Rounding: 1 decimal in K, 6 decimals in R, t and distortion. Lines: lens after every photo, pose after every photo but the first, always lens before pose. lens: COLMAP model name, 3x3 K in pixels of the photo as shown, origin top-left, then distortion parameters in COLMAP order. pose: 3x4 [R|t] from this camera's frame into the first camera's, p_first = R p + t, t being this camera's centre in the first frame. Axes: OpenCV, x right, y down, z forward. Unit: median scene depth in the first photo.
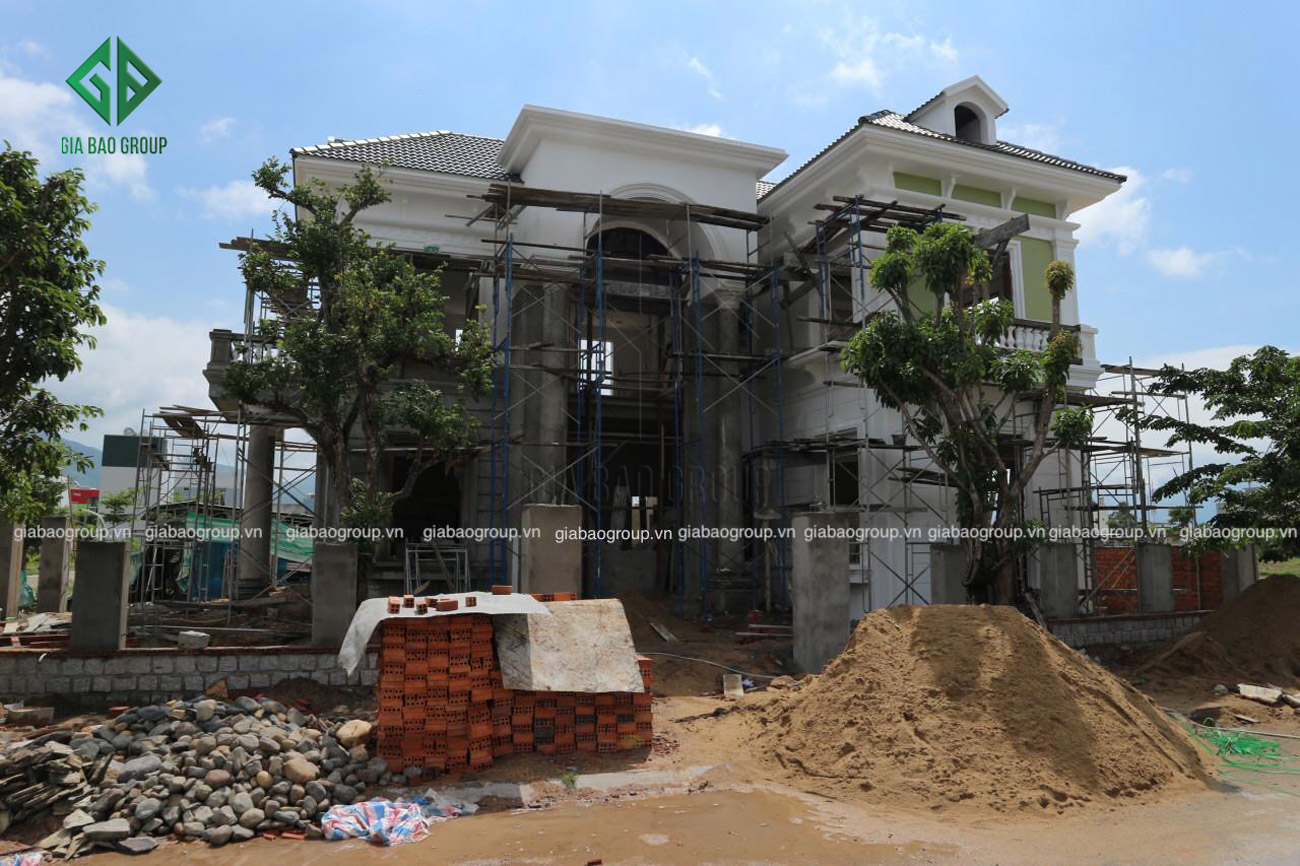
lens RADIAL K [[901.1, 0, 651.0], [0, 901.1, 438.4], [0, 0, 1]] dist [-0.098566, 0.036843]
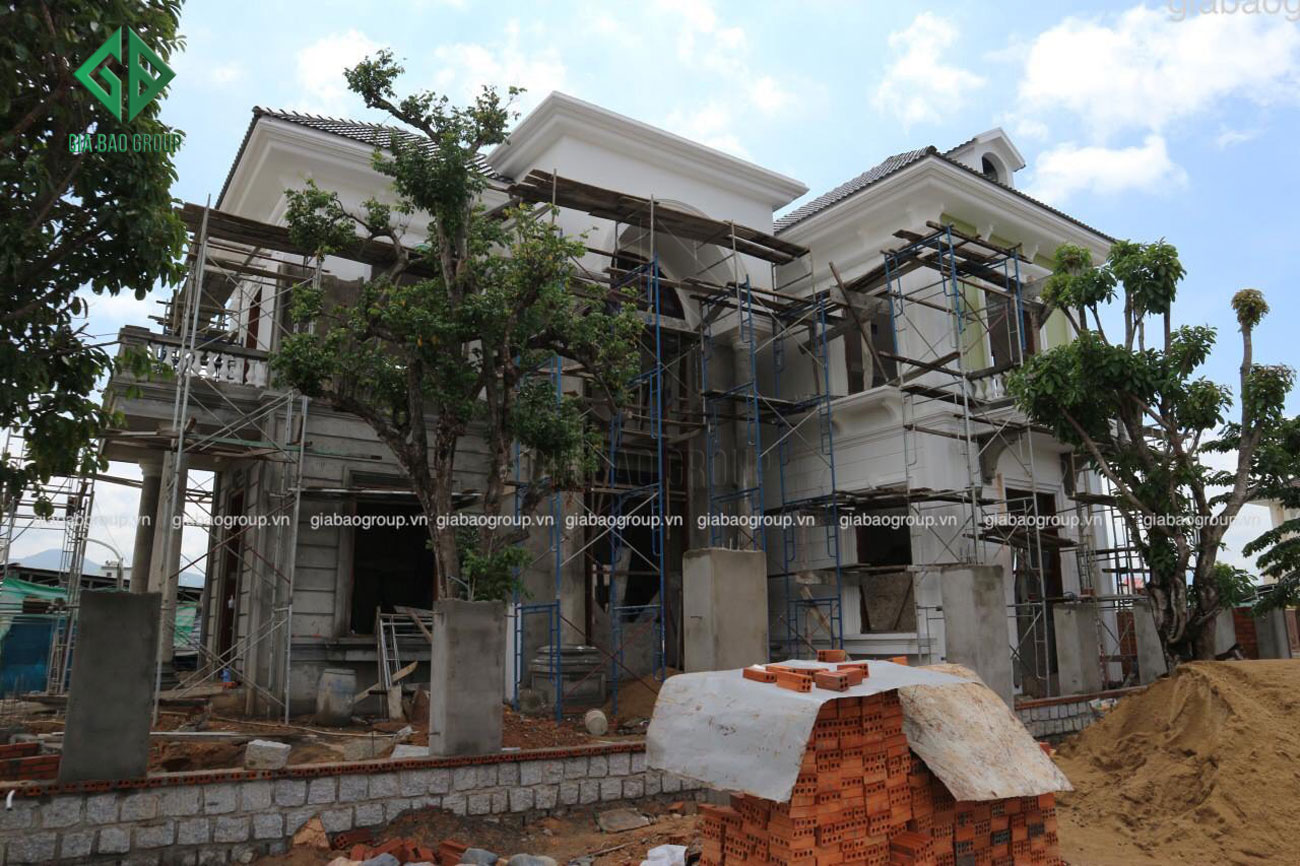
lens RADIAL K [[901.1, 0, 657.6], [0, 901.1, 436.3], [0, 0, 1]] dist [-0.098566, 0.036843]
pose [[0.968379, 0.040969, 0.246098, -0.412181], [-0.016938, 0.994945, -0.098983, 0.062938], [-0.248909, 0.091685, 0.964177, 0.313887]]
